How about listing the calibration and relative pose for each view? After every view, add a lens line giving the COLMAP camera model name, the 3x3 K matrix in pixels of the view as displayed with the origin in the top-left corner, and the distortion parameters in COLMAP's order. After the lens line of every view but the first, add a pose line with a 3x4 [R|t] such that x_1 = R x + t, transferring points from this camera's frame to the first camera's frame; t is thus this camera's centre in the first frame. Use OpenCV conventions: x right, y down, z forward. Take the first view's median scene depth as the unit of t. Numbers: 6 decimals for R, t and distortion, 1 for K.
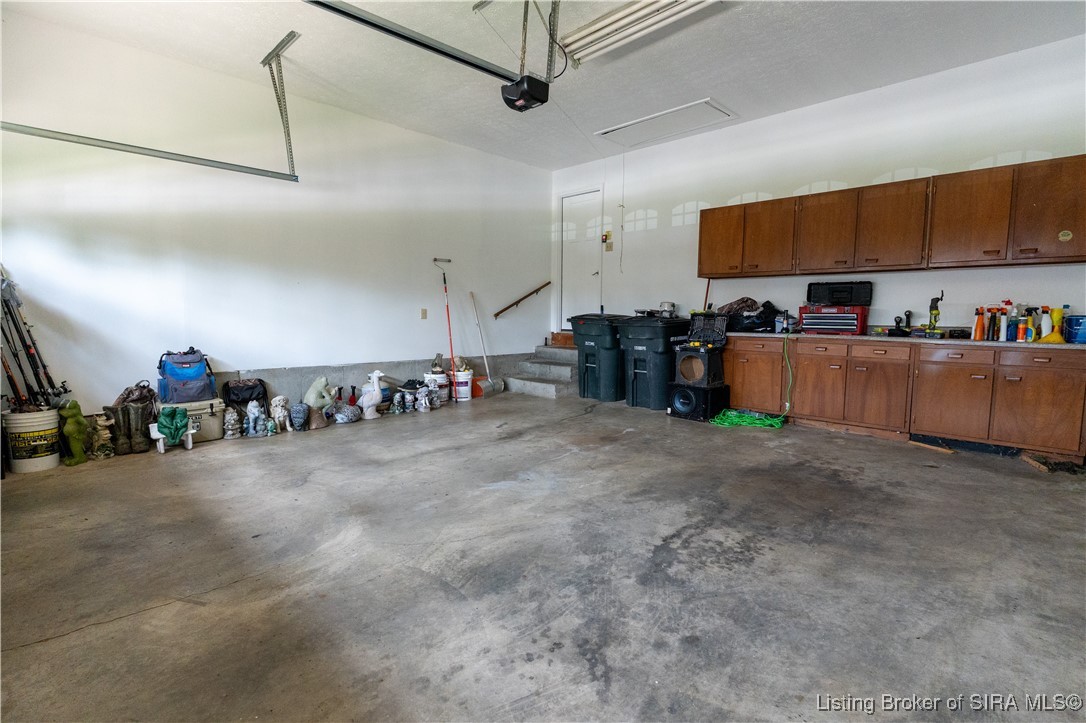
lens RADIAL K [[497.9, 0, 545.5], [0, 497.9, 363.1], [0, 0, 1]] dist [-0.010303, 0.000585]
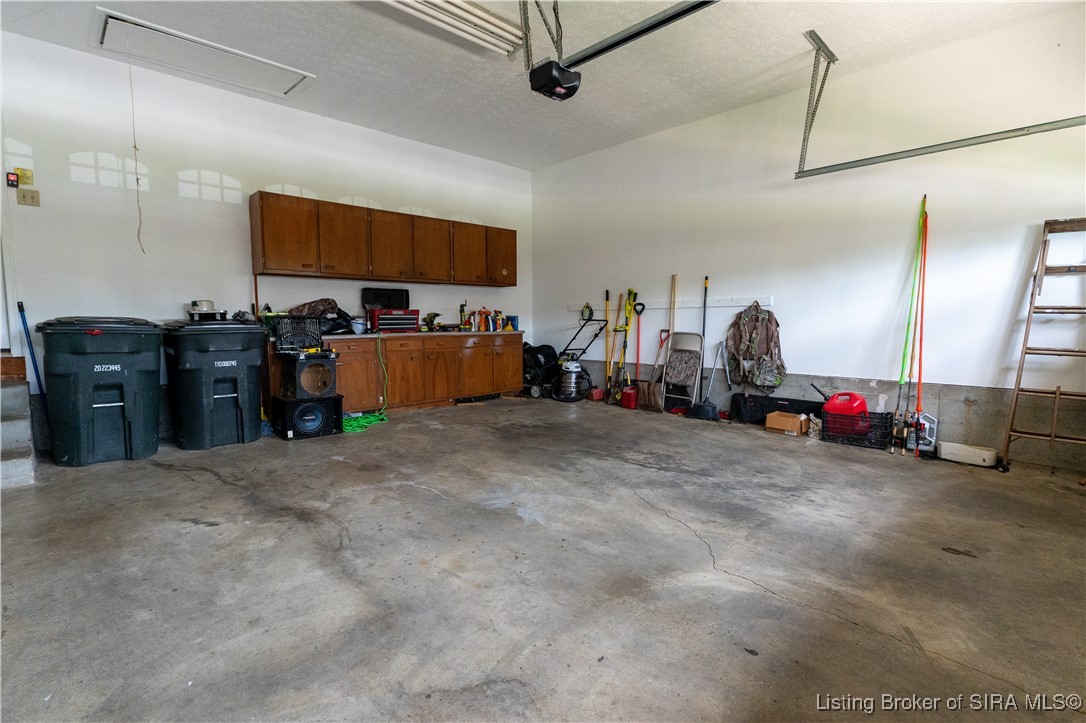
lens RADIAL K [[497.9, 0, 545.5], [0, 497.9, 363.1], [0, 0, 1]] dist [-0.010303, 0.000585]
pose [[0.039952, -0.095651, 0.994613, -1.003808], [0.102471, 0.990552, 0.091145, -0.096906], [-0.993933, 0.098277, 0.049376, 0.996627]]
